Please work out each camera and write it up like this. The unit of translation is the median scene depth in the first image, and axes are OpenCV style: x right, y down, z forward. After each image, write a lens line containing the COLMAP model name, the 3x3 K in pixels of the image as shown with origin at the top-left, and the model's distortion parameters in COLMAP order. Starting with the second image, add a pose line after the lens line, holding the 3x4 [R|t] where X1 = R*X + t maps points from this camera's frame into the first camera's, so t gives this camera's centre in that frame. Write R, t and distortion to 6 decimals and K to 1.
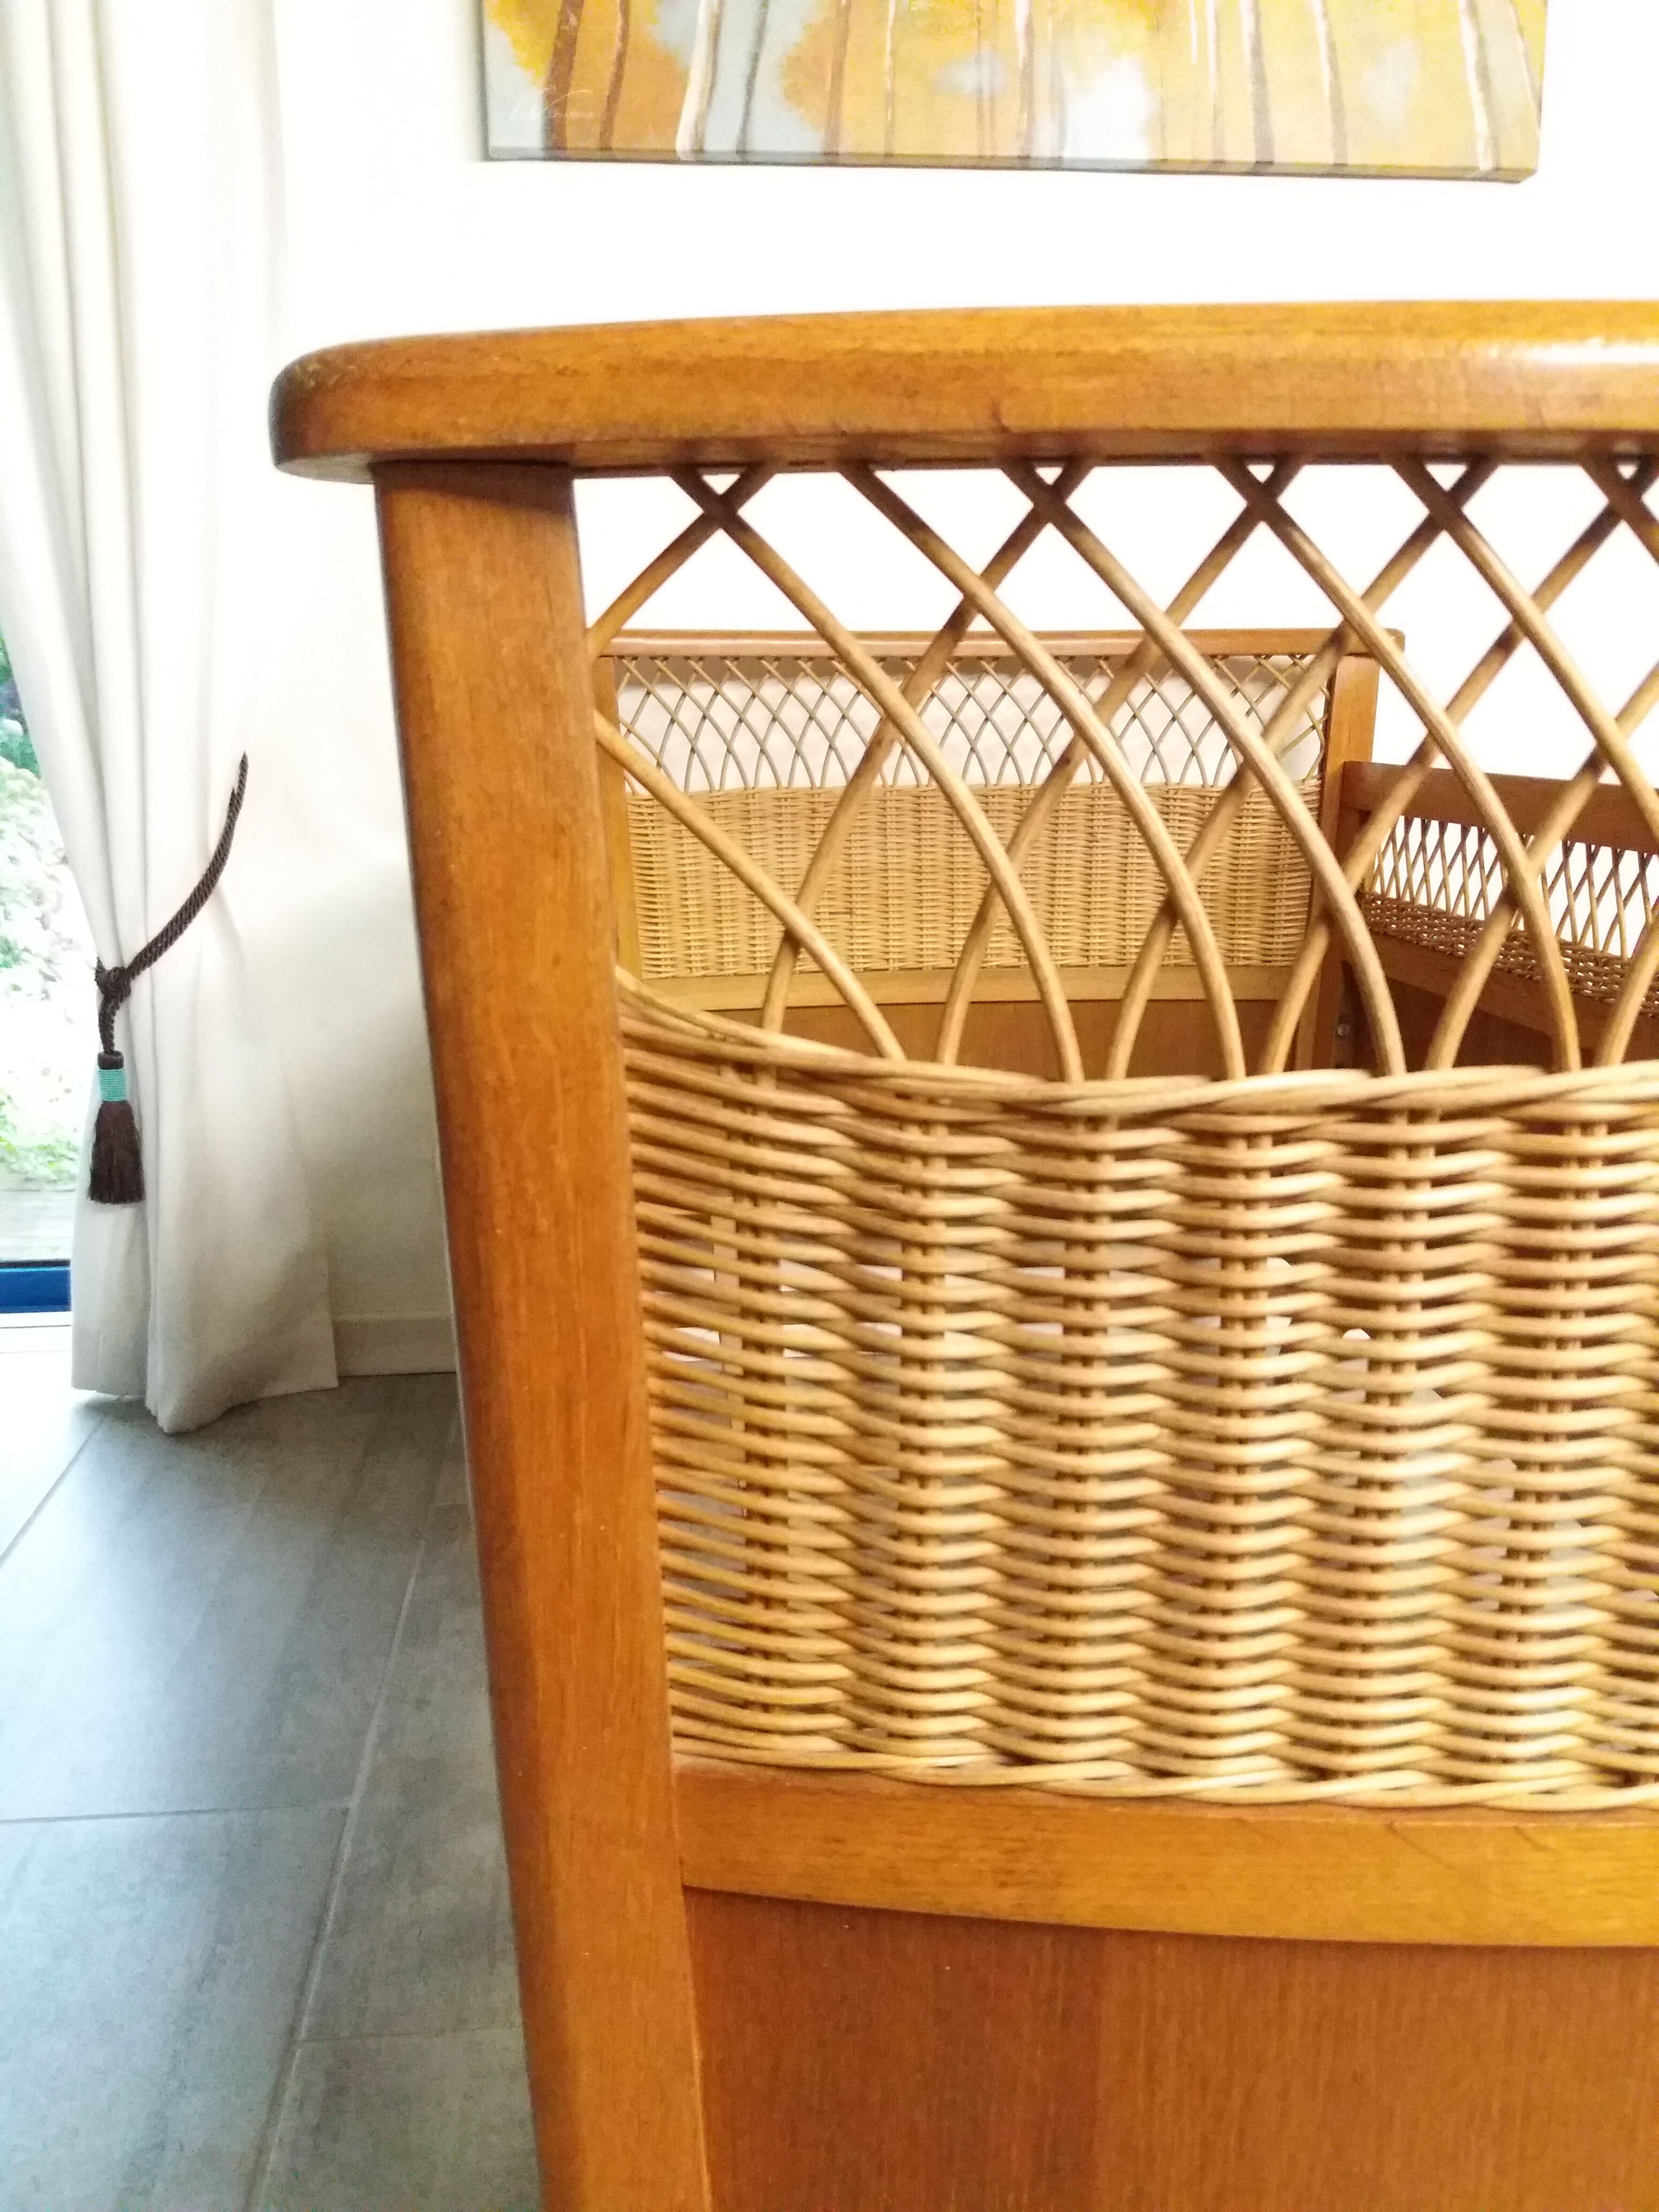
lens RADIAL K [[1815.4, 0, 842.1], [0, 1815.4, 1111.9], [0, 0, 1]] dist [-0.010308, -0.029628]
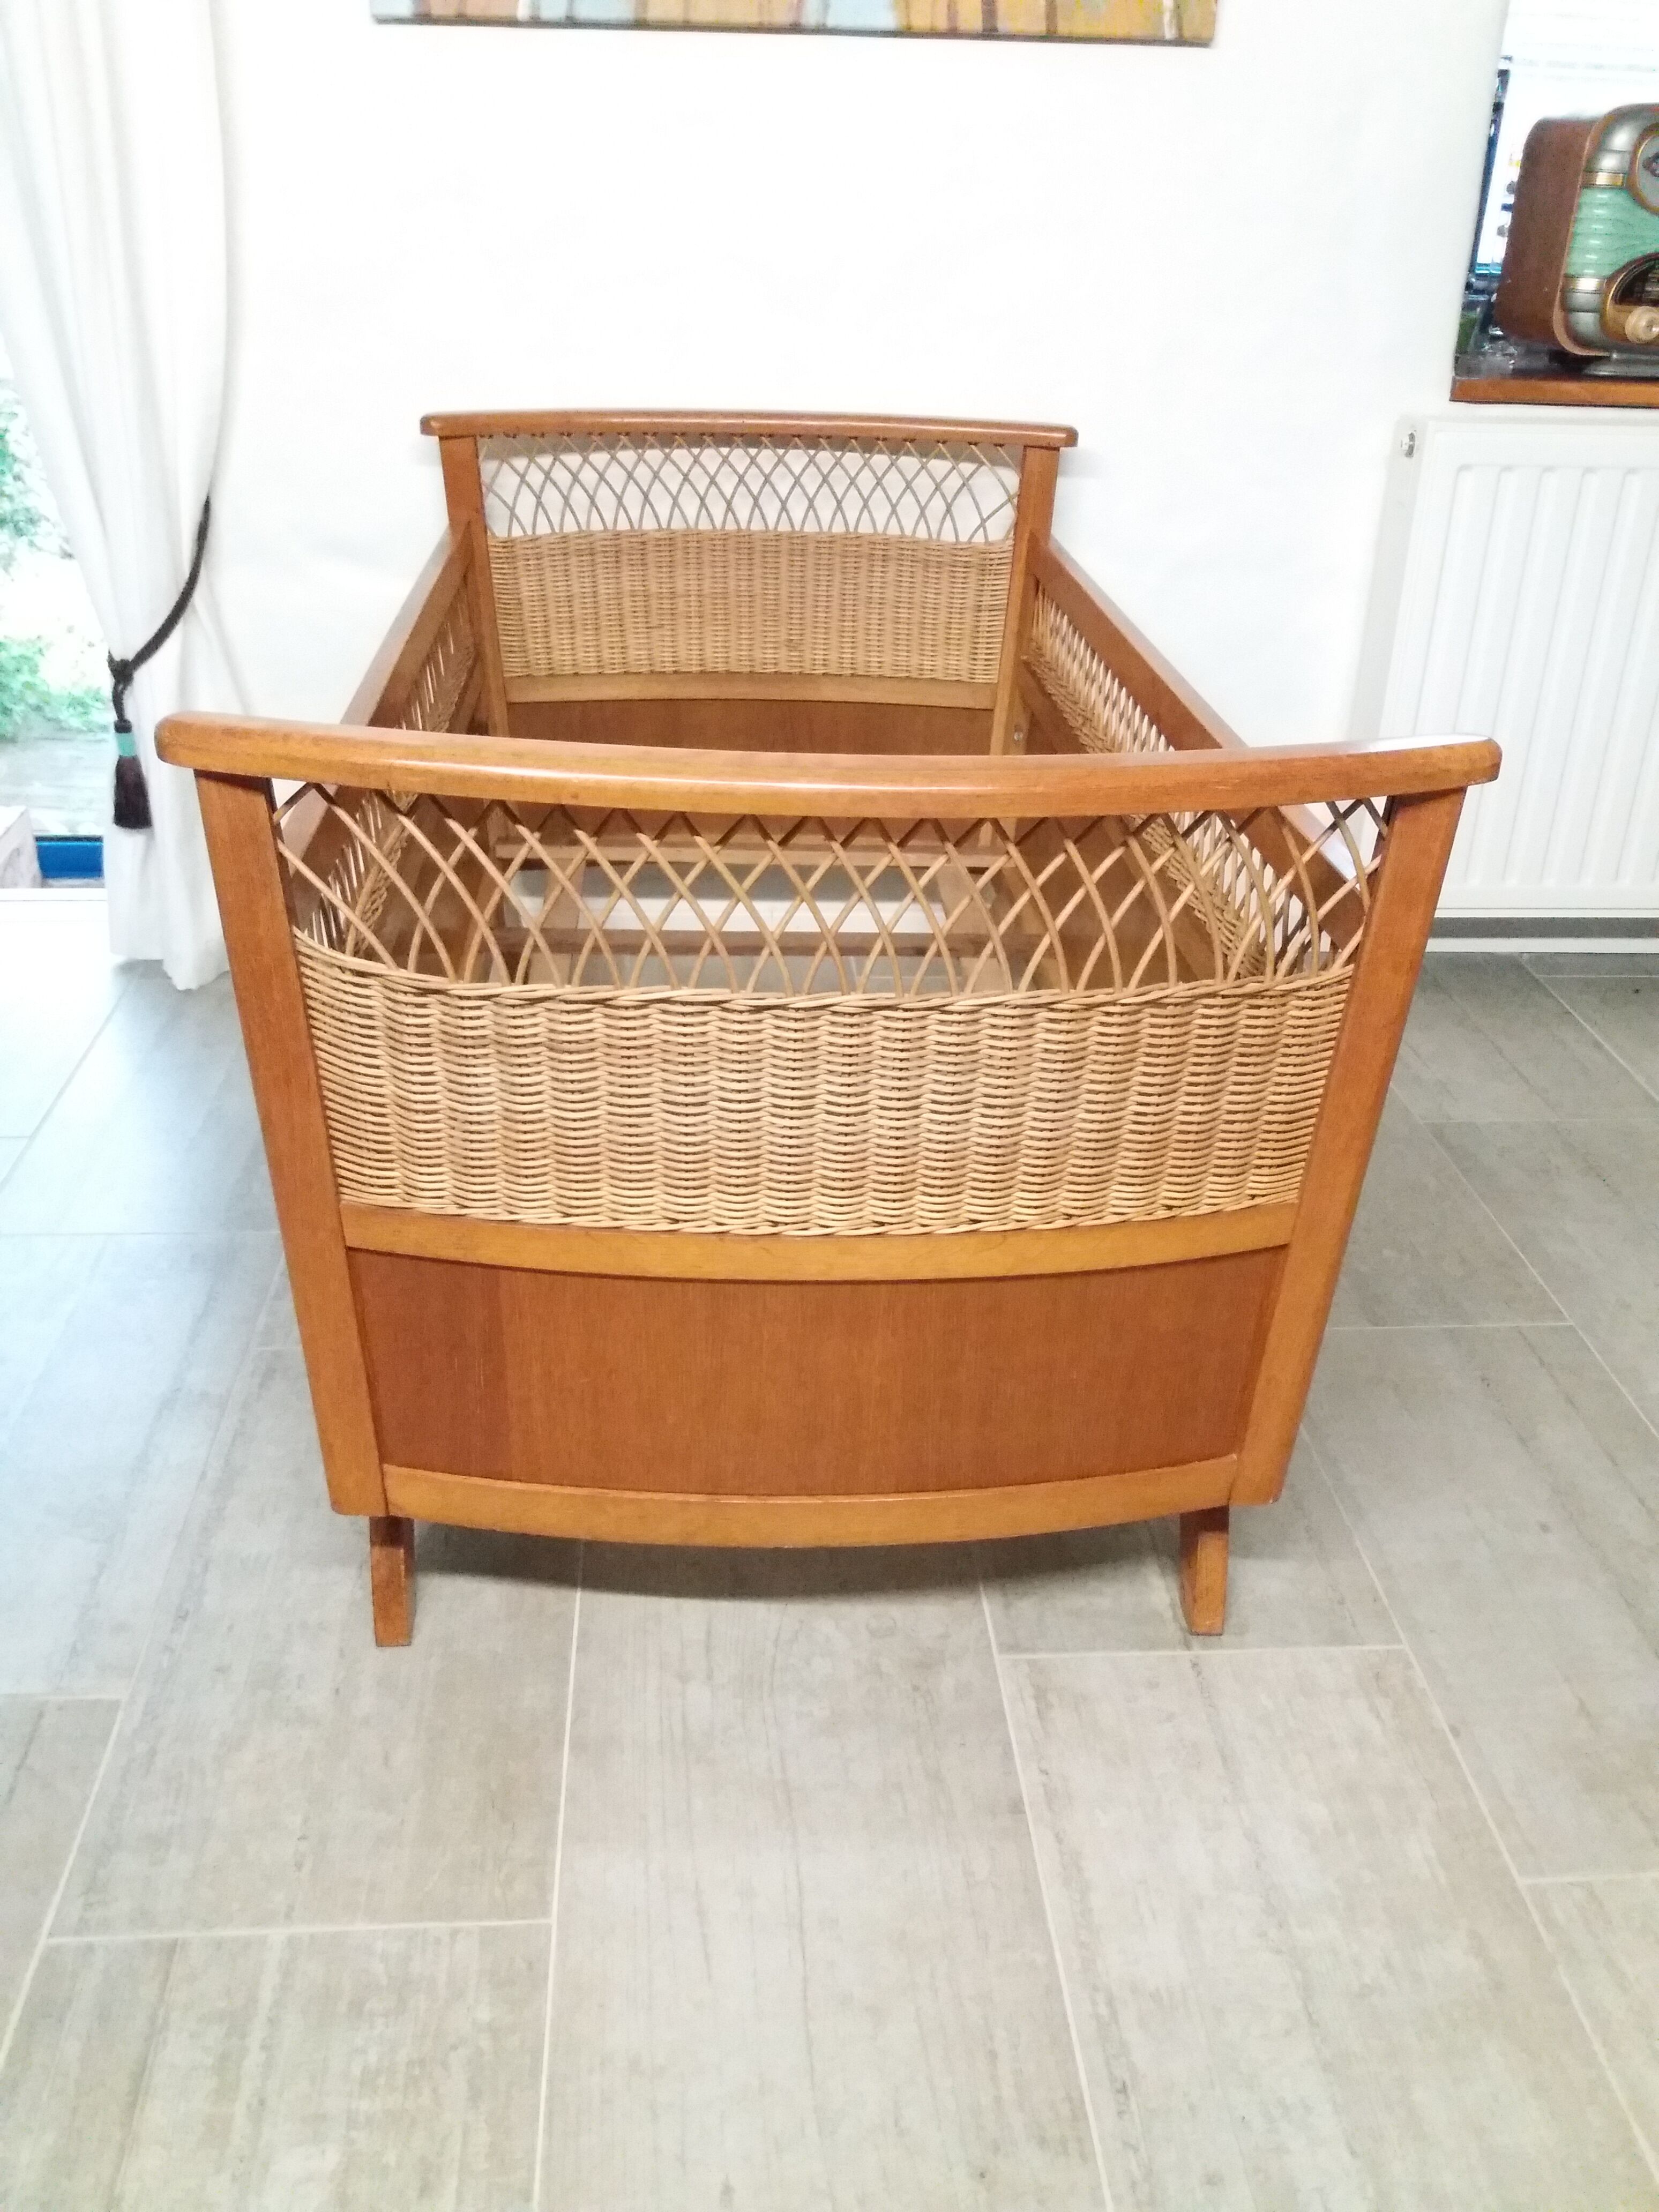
lens RADIAL K [[1815.4, 0, 819.9], [0, 1815.4, 1117.9], [0, 0, 1]] dist [-0.010308, -0.029628]
pose [[0.998779, 0.043452, -0.023488, 0.180078], [-0.035502, 0.962136, 0.270247, -0.136012], [0.034341, -0.269083, 0.962504, -0.408549]]
